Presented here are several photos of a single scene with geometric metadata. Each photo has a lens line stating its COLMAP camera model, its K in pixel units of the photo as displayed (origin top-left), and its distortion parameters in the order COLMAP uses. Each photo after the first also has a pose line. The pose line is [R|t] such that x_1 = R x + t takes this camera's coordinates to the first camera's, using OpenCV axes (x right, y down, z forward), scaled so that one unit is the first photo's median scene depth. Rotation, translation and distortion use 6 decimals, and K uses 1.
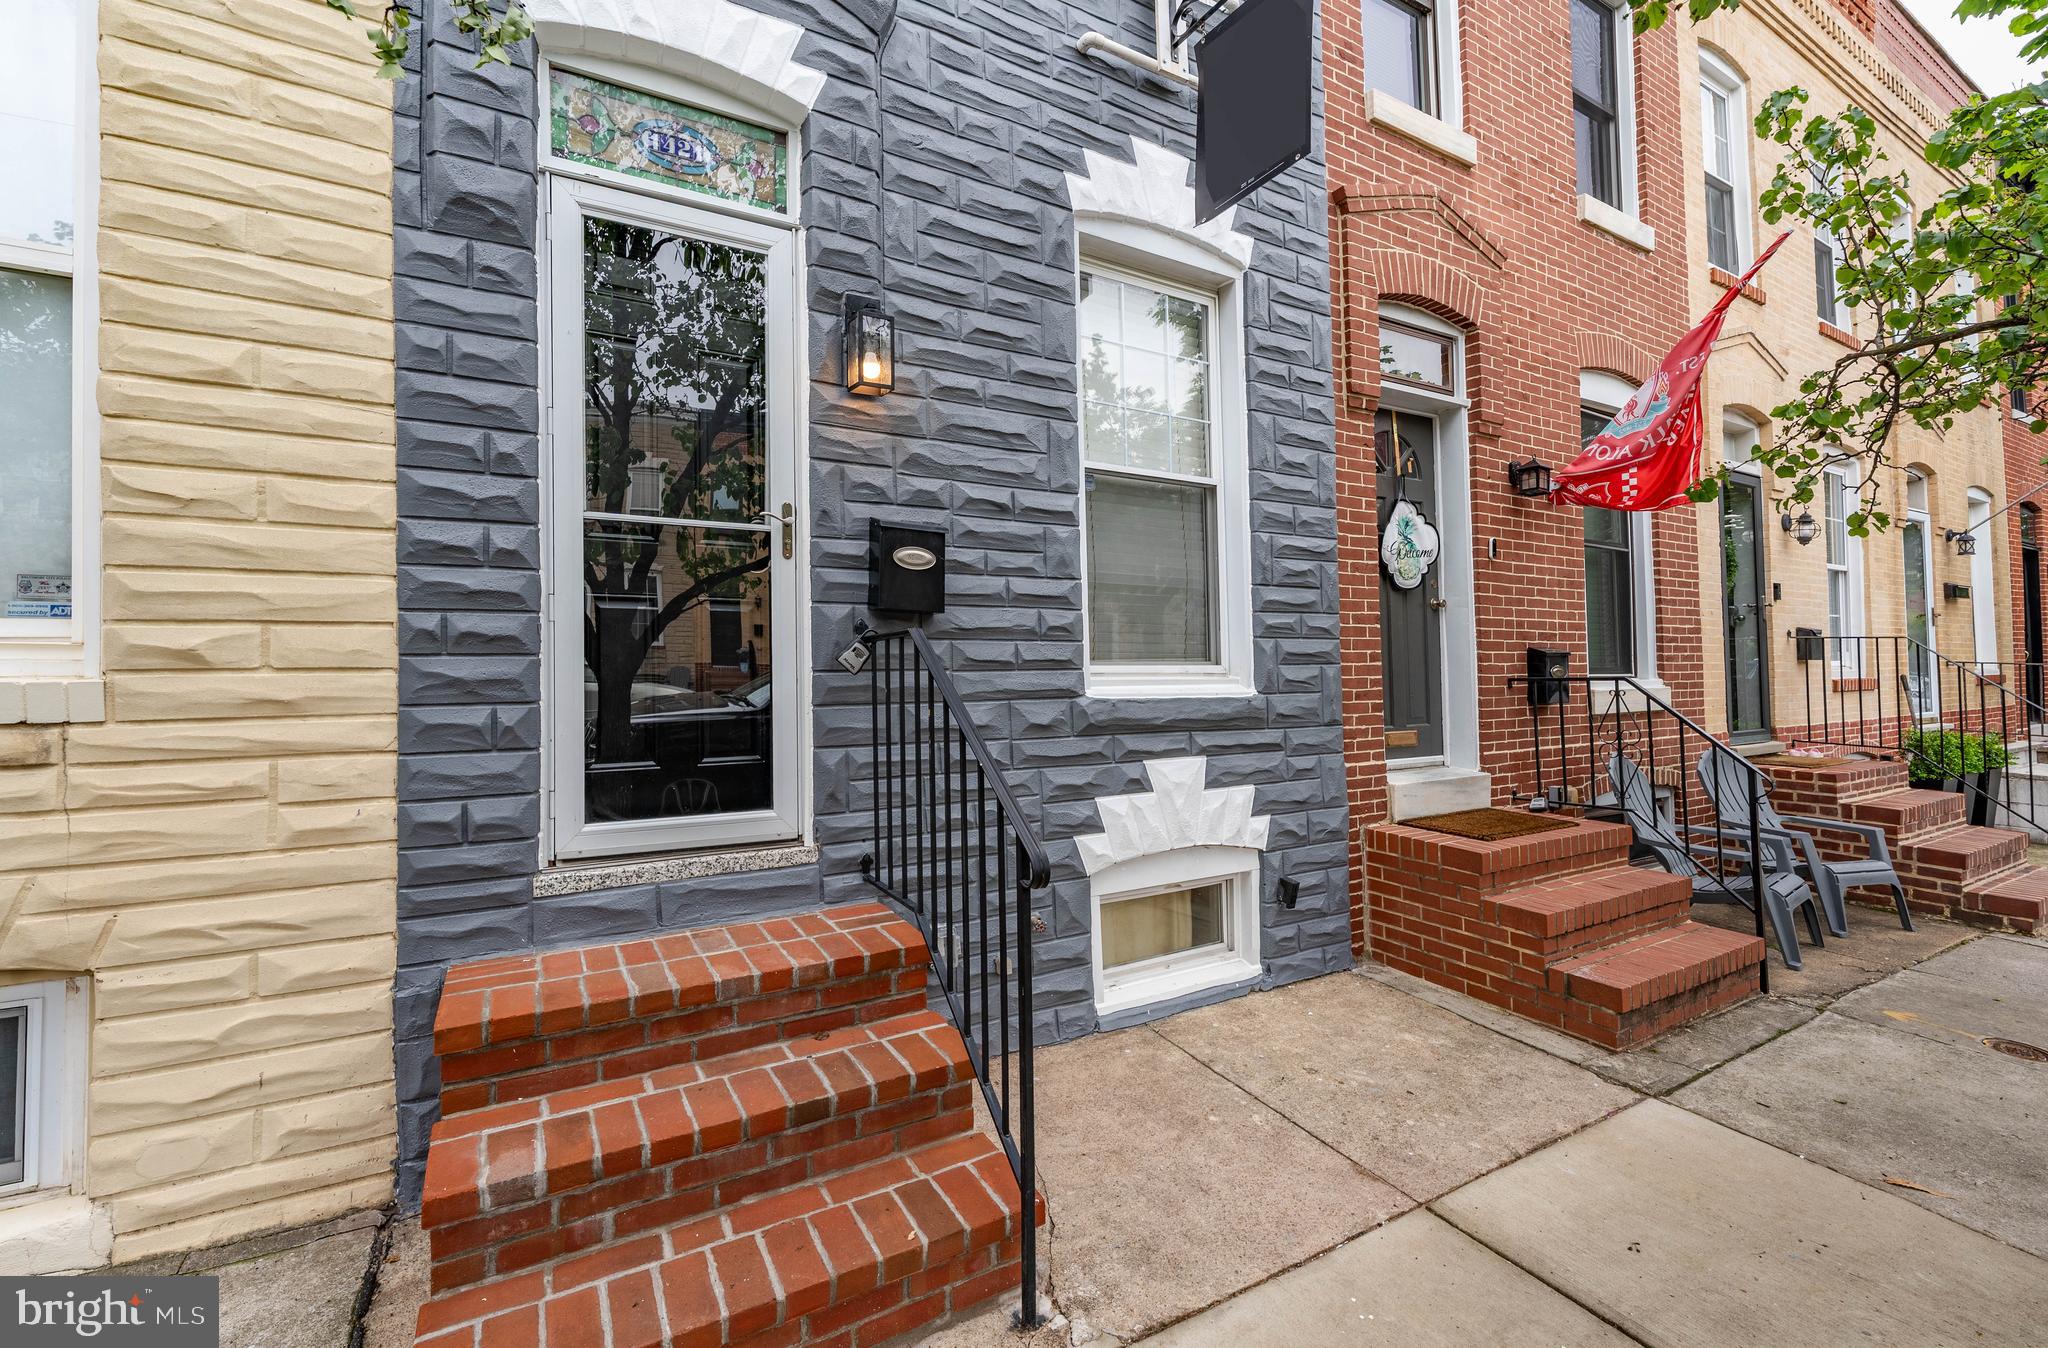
lens RADIAL K [[873.5, 0, 1022.0], [0, 873.5, 639.1], [0, 0, 1]] dist [0.000821, -0.000427]
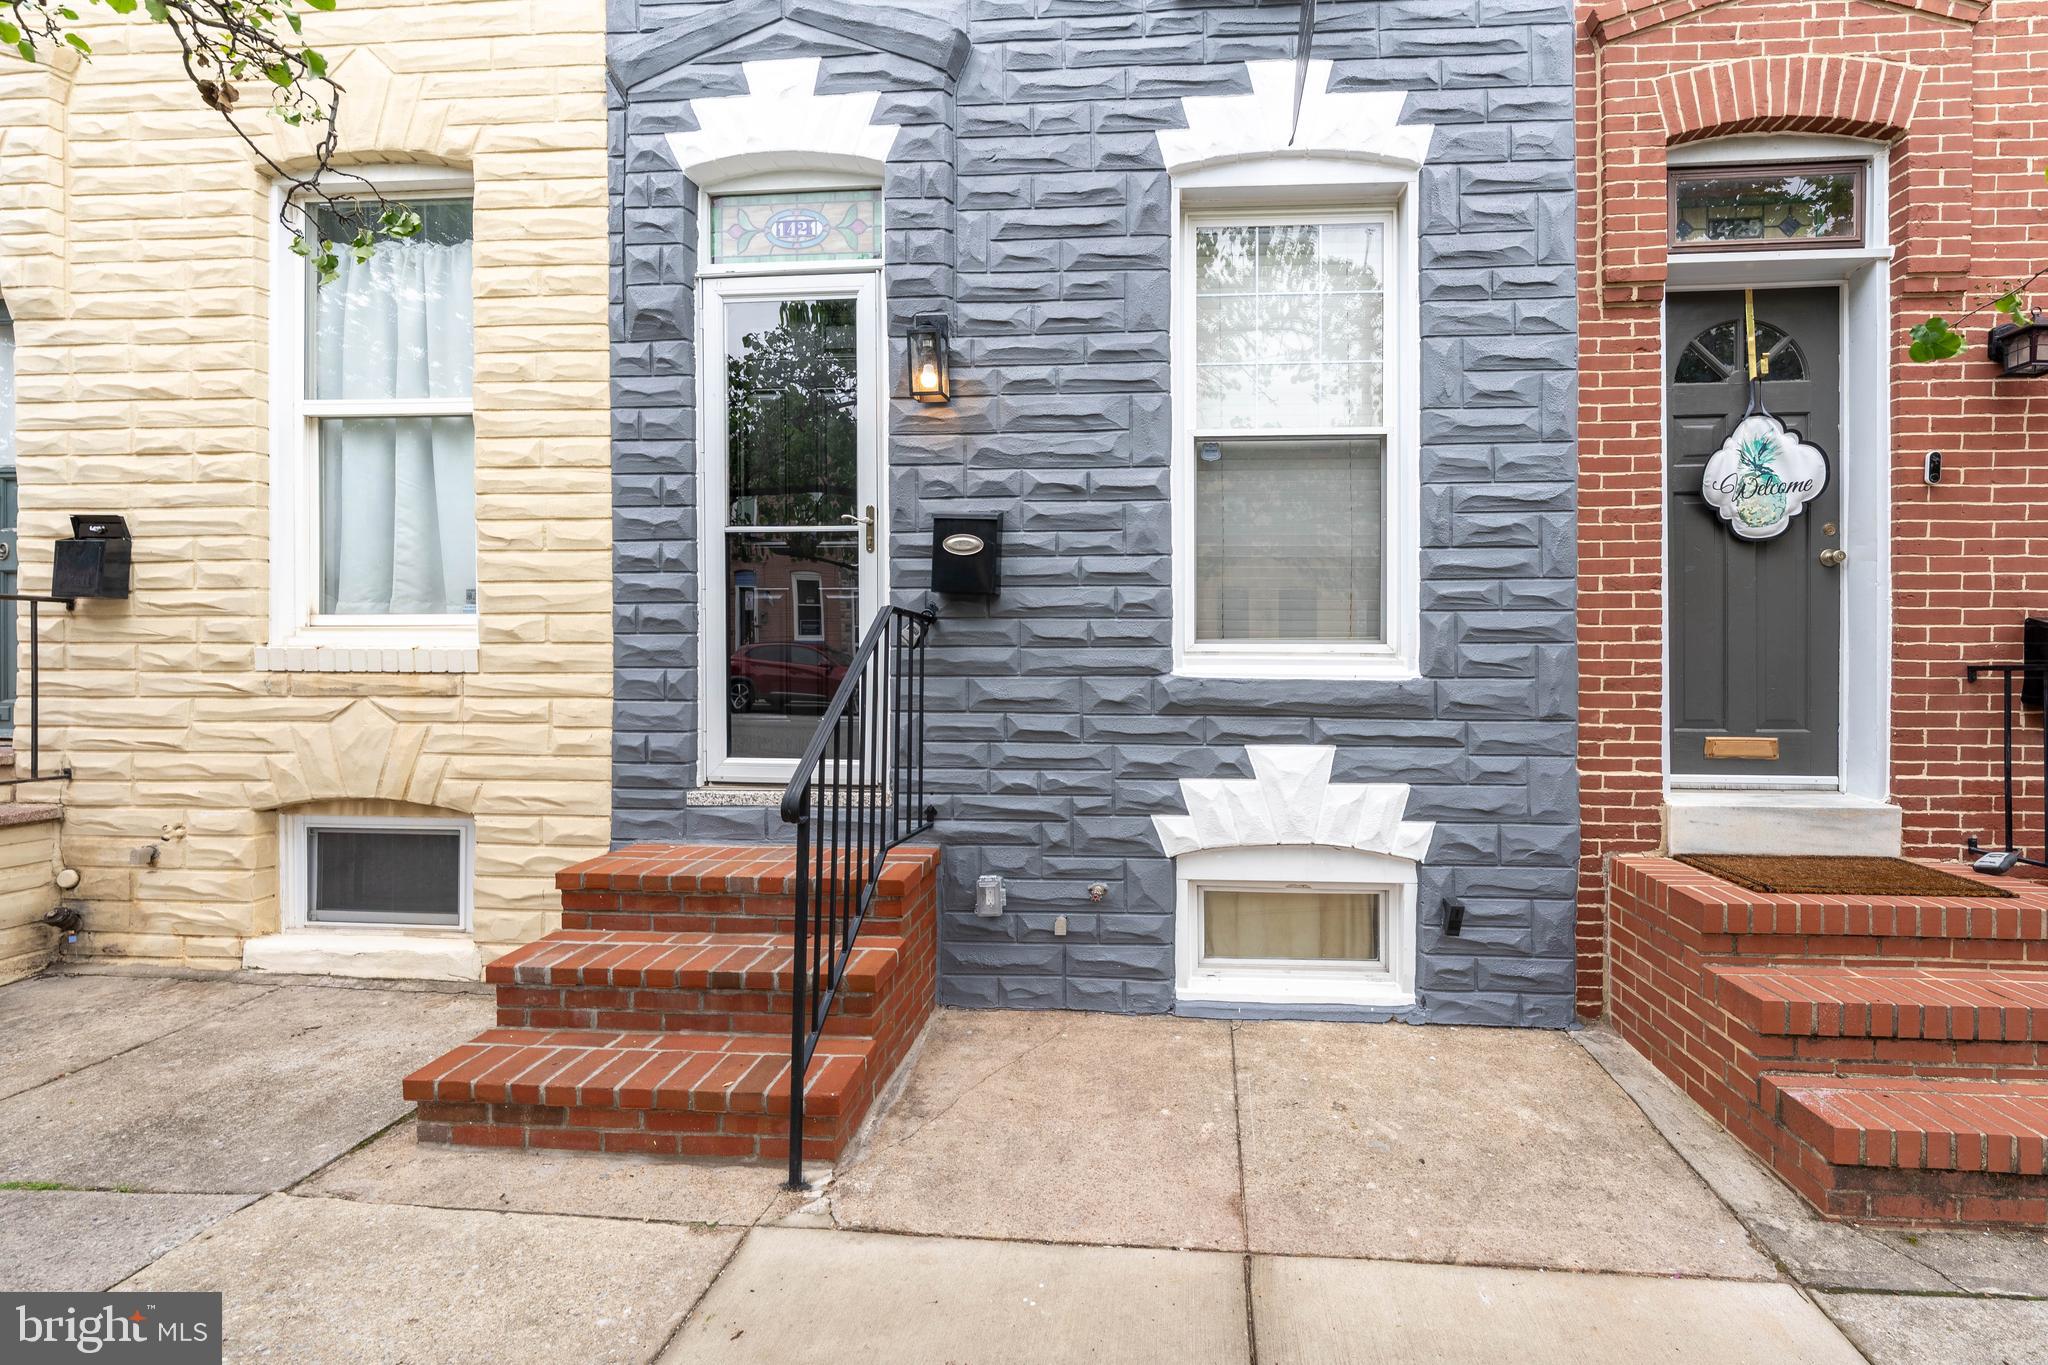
lens RADIAL K [[851.8, 0, 1032.6], [0, 851.8, 664.3], [0, 0, 1]] dist [0.001251, -0.000821]
pose [[0.830814, 0.009261, -0.556473, 0.489866], [0.011356, 0.999371, 0.033586, 0.021089], [0.556434, -0.034223, 0.830187, 0.129771]]
